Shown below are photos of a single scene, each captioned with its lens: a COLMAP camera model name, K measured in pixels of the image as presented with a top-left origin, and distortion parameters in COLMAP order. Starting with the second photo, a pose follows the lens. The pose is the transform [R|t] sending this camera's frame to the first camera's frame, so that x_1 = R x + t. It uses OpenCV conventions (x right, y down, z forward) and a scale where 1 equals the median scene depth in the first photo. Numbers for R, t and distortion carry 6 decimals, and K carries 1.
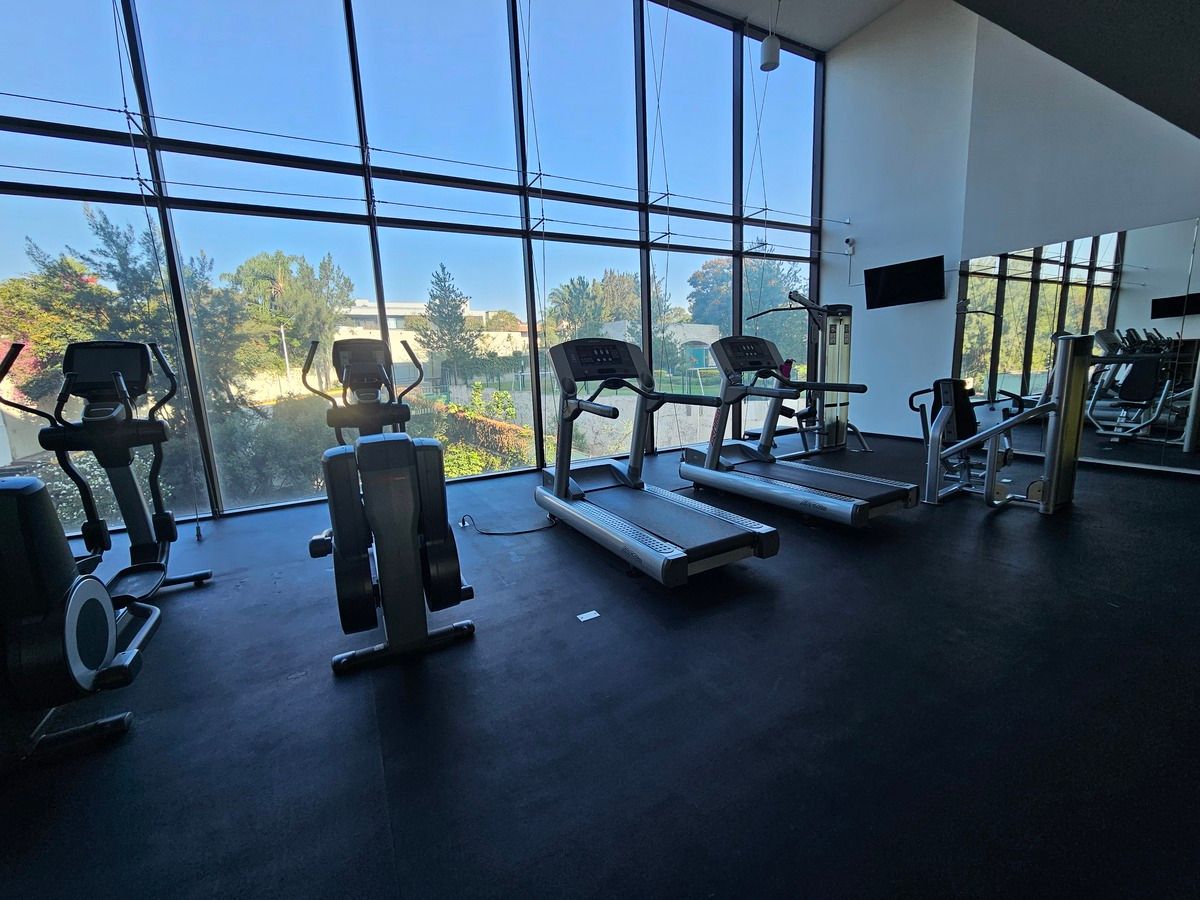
lens RADIAL K [[490.9, 0, 604.7], [0, 490.9, 453.5], [0, 0, 1]] dist [-0.001164, 0.000045]
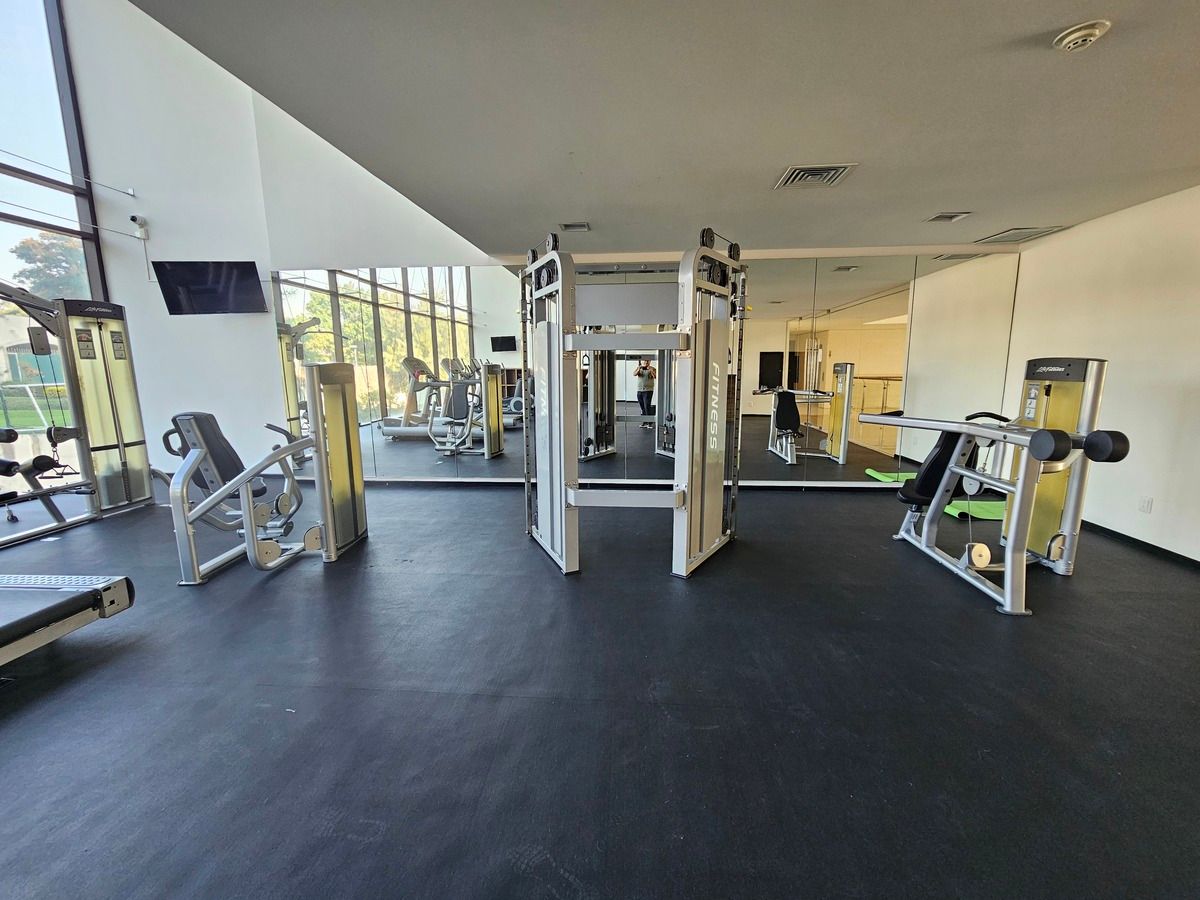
lens RADIAL K [[490.9, 0, 600.3], [0, 490.9, 452.1], [0, 0, 1]] dist [-0.001164, 0.000045]
pose [[0.561782, -0.108179, 0.820182, 0.287698], [0.136760, 0.989917, 0.036893, -0.023186], [-0.815903, 0.091442, 0.570912, 0.051503]]
